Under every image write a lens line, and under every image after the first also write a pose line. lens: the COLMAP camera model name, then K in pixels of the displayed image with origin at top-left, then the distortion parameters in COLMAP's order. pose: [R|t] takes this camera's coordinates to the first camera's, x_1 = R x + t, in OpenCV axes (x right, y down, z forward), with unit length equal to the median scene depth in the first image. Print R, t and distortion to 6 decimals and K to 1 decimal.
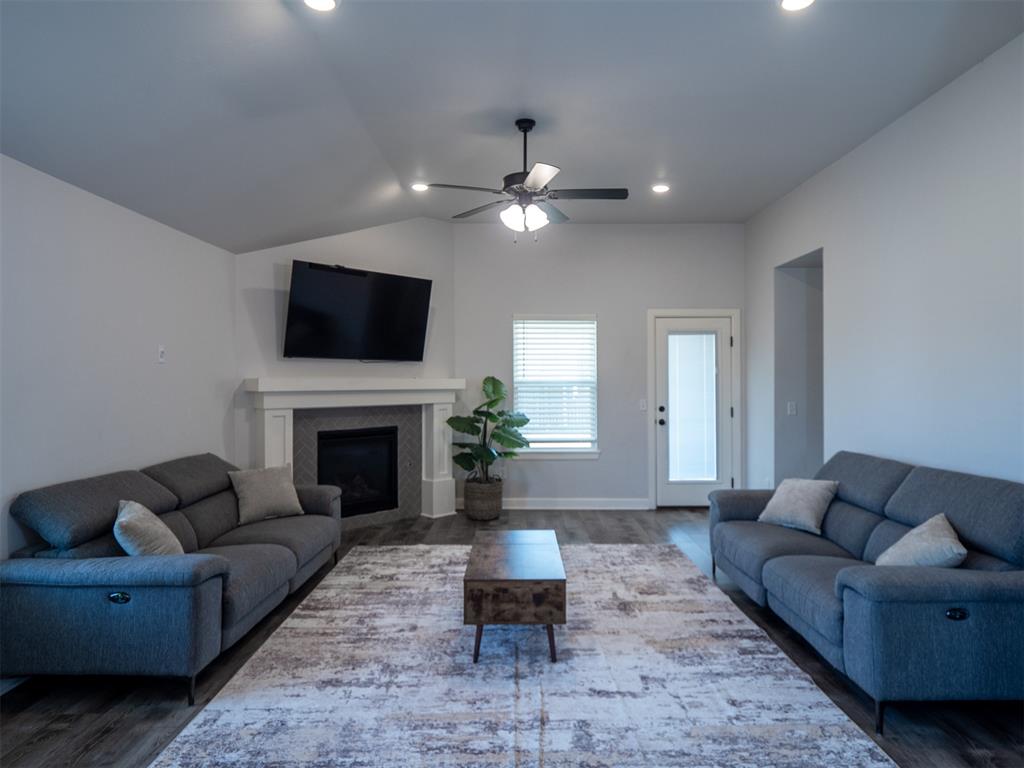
lens RADIAL K [[638.4, 0, 524.7], [0, 638.4, 371.4], [0, 0, 1]] dist [0.000728, -0.000289]
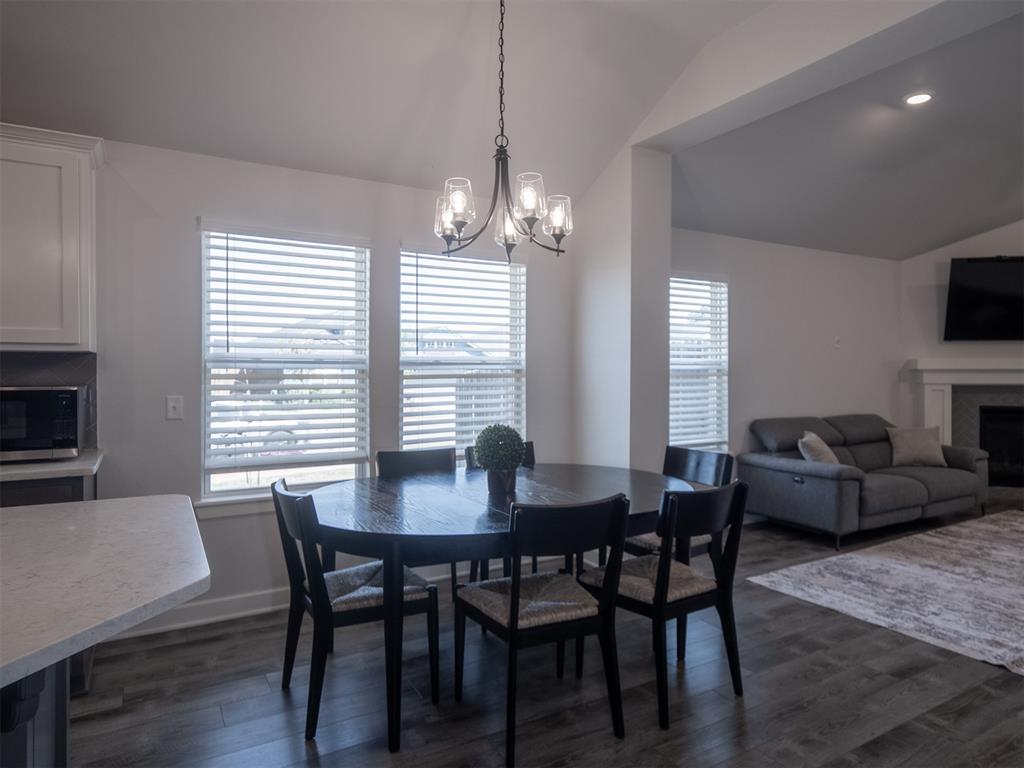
lens RADIAL K [[630.3, 0, 524.5], [0, 630.3, 375.6], [0, 0, 1]] dist [-0.003858, -0.000919]
pose [[0.498975, 0.006175, -0.866594, 0.332712], [0.013297, 0.999802, 0.014781, 0.019077], [0.866514, -0.018899, 0.498795, -0.351406]]
